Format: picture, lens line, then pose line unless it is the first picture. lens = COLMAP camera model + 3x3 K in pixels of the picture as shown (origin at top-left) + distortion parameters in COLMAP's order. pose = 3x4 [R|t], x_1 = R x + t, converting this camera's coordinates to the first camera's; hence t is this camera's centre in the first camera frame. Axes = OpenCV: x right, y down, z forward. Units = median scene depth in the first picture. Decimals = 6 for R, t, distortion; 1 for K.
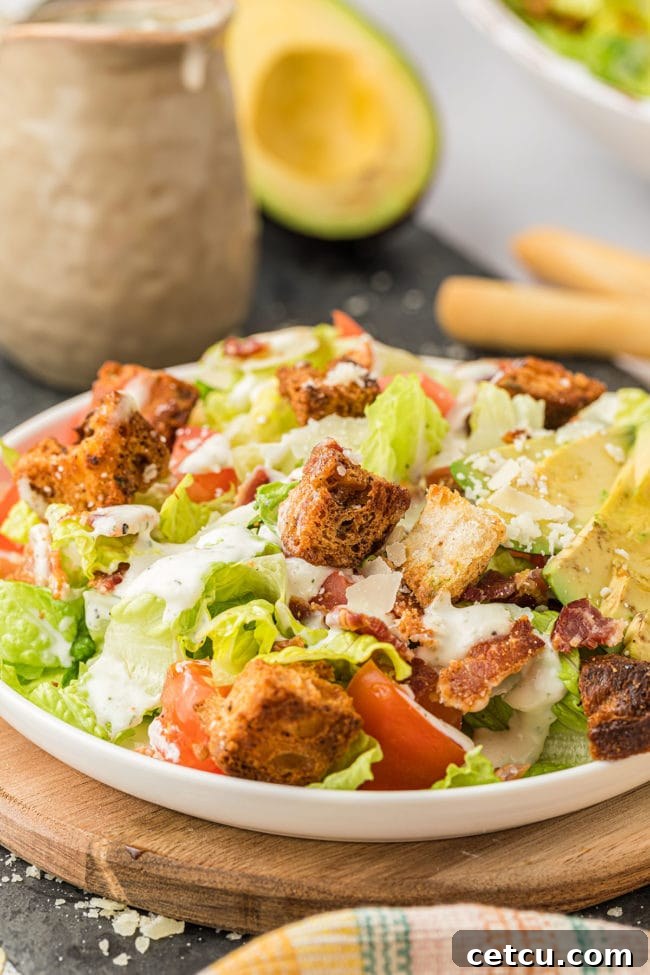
lens RADIAL K [[3596.2, 0, 325.0], [0, 3596.2, 487.5], [0, 0, 1]] dist [-0.558015, 0.250867]
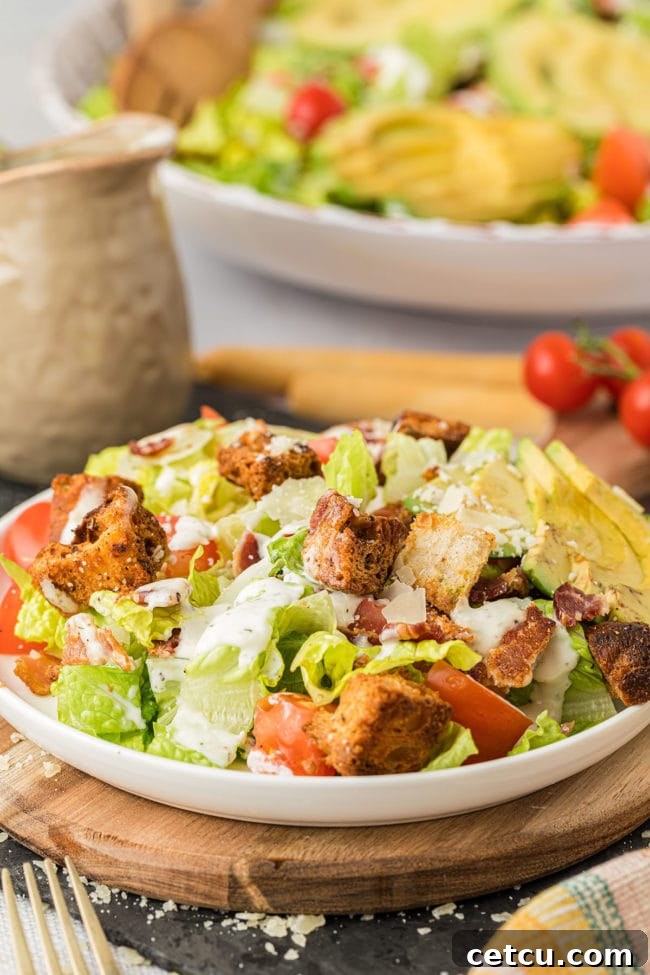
lens RADIAL K [[3596.2, 0, 325.0], [0, 3596.2, 487.5], [0, 0, 1]] dist [-0.558015, 0.250867]
pose [[0.924298, -0.166099, 0.343633, -0.407824], [0.188764, 0.981456, -0.033338, 0.024606], [-0.331723, 0.095680, 0.938512, -0.094225]]
